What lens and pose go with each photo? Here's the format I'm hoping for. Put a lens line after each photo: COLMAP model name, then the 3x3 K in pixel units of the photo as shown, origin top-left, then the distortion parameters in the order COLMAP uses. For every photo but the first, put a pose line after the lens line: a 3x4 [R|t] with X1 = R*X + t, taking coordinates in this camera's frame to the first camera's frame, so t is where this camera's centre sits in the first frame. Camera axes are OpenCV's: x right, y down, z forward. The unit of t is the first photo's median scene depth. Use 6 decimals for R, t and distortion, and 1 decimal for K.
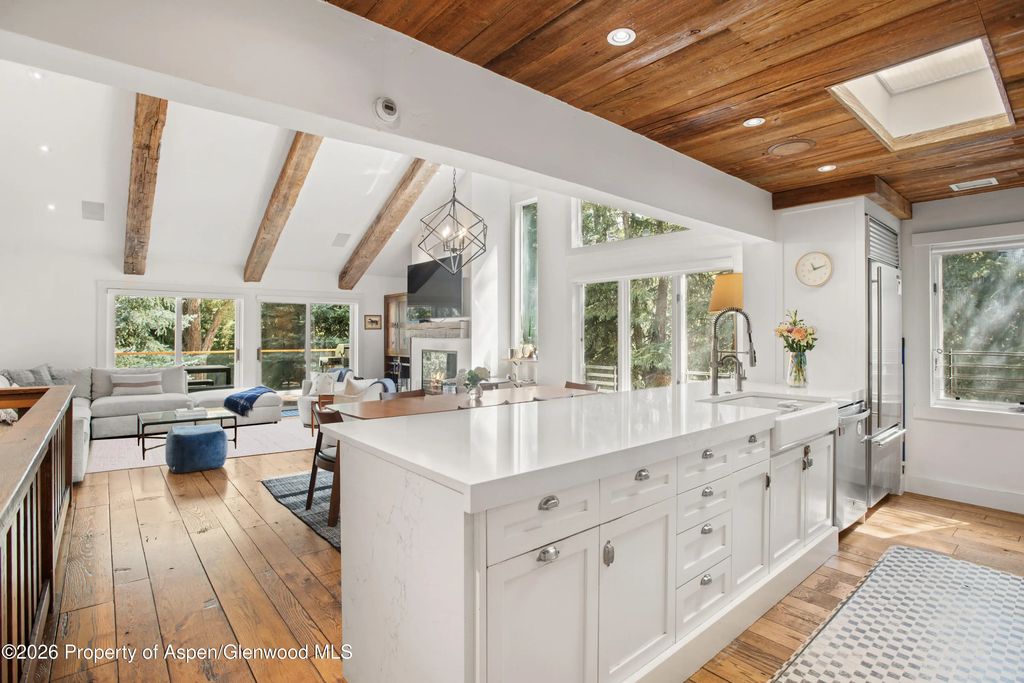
lens RADIAL K [[500.1, 0, 513.8], [0, 500.1, 325.4], [0, 0, 1]] dist [-0.039618, 0.008542]
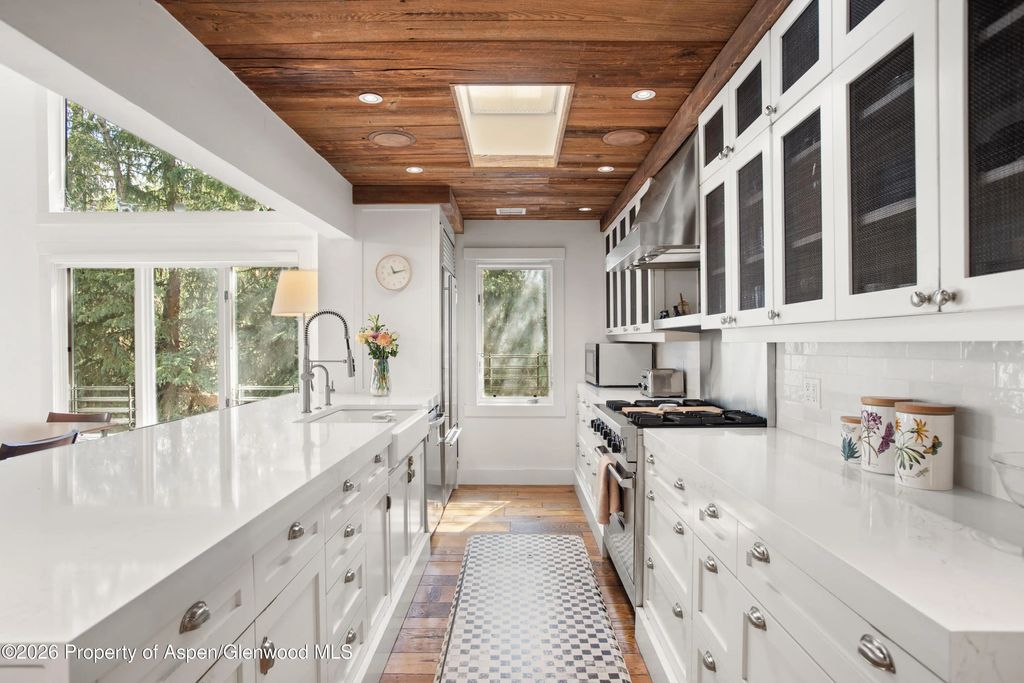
lens RADIAL K [[561.9, 0, 511.2], [0, 561.9, 348.0], [0, 0, 1]] dist [-0.041734, 0.005703]
pose [[0.652434, -0.012967, 0.757734, -0.041319], [-0.010079, 0.999617, 0.025785, 0.001358], [-0.757778, -0.024461, 0.652054, 0.061487]]
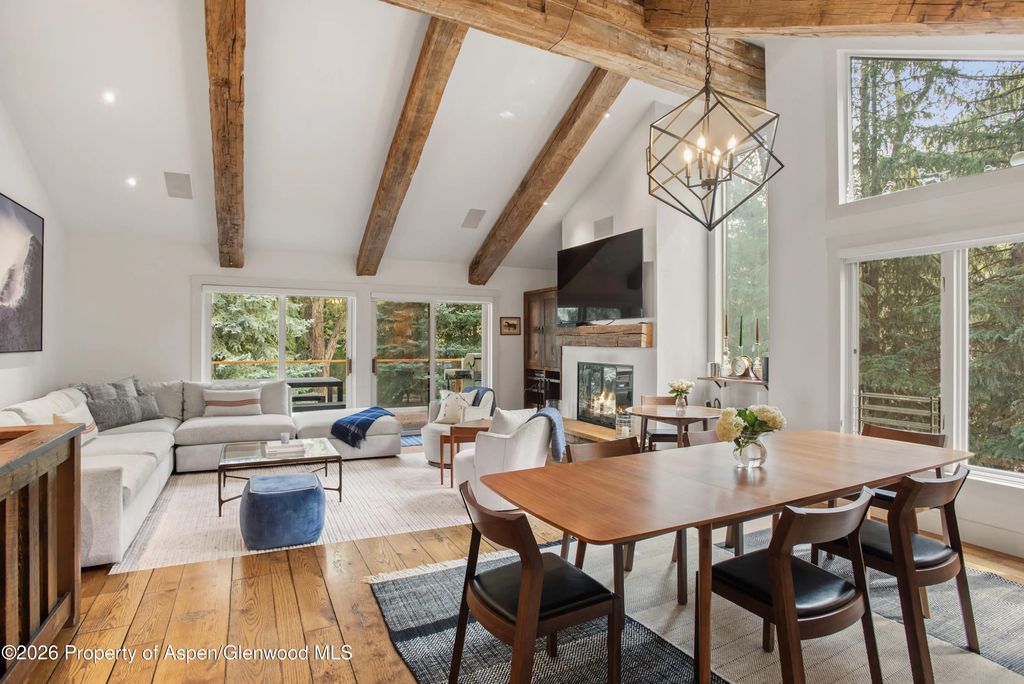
lens RADIAL K [[523.4, 0, 519.4], [0, 523.4, 340.1], [0, 0, 1]] dist [-0.031051, -0.000624]
pose [[0.976973, 0.003398, -0.213336, -0.151309], [-0.000399, 0.999901, 0.014100, 0.006689], [0.213363, -0.013690, 0.976877, 0.321763]]
